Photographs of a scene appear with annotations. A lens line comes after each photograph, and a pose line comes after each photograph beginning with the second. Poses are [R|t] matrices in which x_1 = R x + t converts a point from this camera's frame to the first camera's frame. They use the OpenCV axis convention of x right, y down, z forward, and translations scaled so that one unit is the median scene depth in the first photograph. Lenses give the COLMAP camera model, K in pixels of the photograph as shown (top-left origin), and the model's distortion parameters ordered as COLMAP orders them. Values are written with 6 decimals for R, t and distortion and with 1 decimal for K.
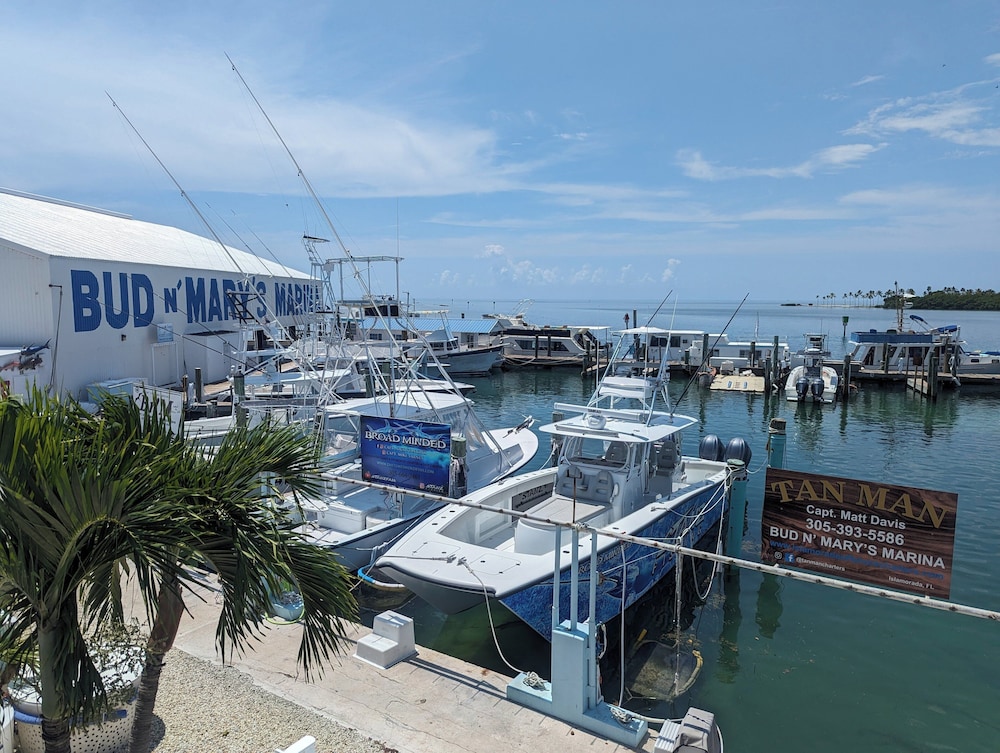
lens RADIAL K [[638.7, 0, 501.8], [0, 638.7, 375.9], [0, 0, 1]] dist [-0.022142, -0.012760]
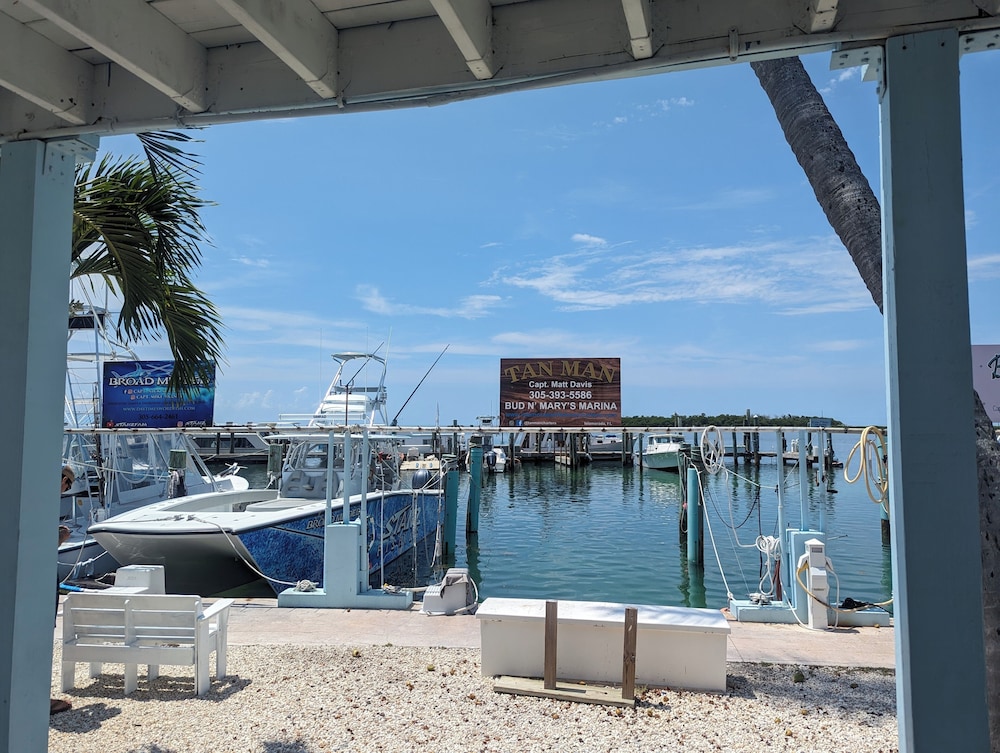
lens RADIAL K [[638.7, 0, 502.6], [0, 638.7, 375.4], [0, 0, 1]] dist [-0.022142, -0.012760]
pose [[0.873006, 0.072713, 0.482258, -0.062473], [0.039529, 0.975021, -0.218568, 0.126735], [-0.486104, 0.209874, 0.848325, -0.040435]]
